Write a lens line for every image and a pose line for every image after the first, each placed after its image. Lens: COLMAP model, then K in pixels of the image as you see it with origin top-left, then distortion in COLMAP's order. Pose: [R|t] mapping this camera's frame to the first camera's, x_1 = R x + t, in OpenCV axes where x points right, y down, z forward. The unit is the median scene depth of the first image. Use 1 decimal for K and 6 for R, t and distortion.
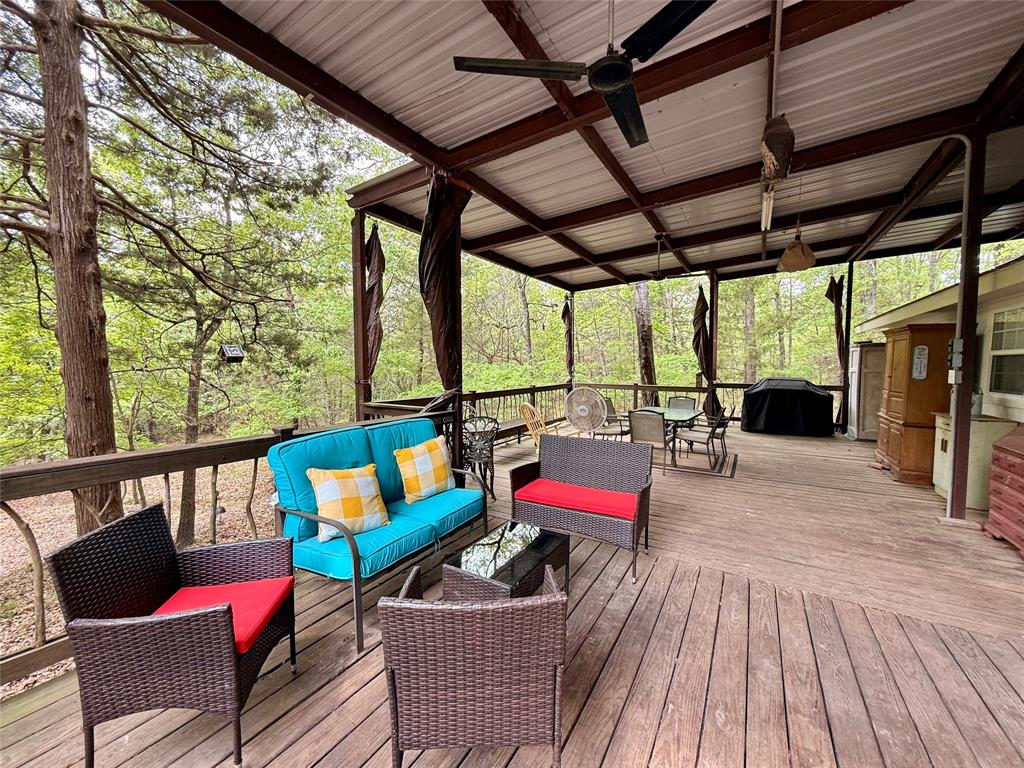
lens RADIAL K [[409.8, 0, 509.5], [0, 409.8, 377.6], [0, 0, 1]] dist [0.001148, 0.000009]
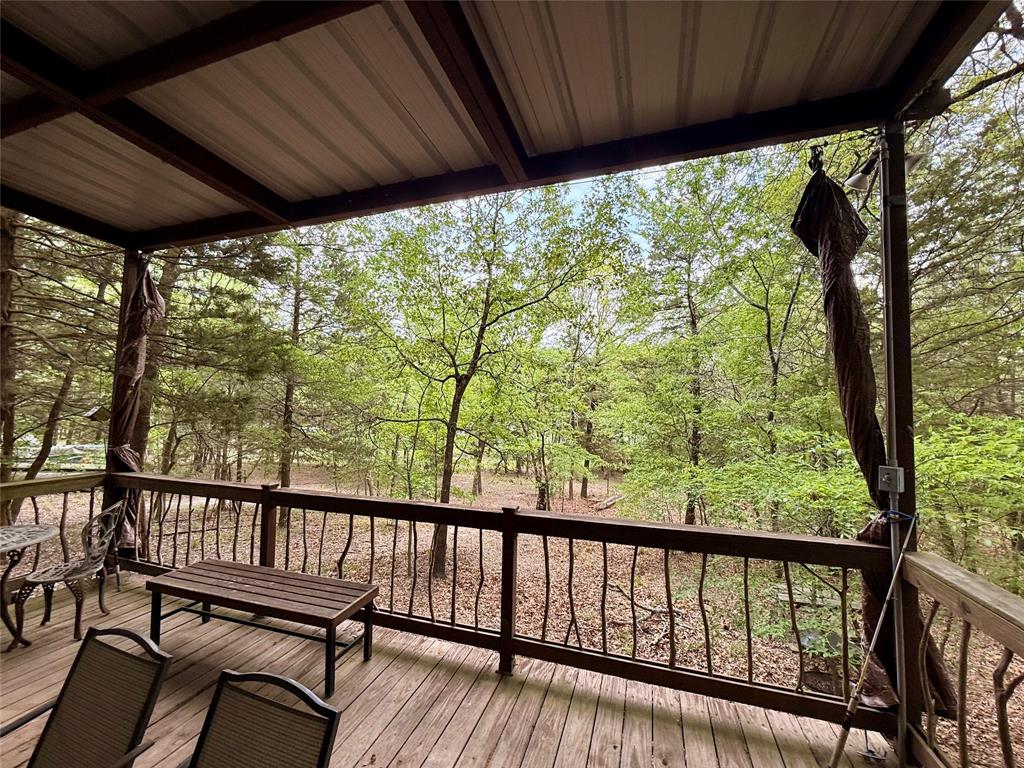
lens RADIAL K [[408.1, 0, 516.4], [0, 408.1, 387.7], [0, 0, 1]] dist [0.000678, -0.000378]
pose [[0.231975, -0.044019, -0.971725, 0.355858], [-0.061892, 0.996283, -0.059906, -0.051343], [0.970751, 0.074039, 0.228388, 0.898369]]
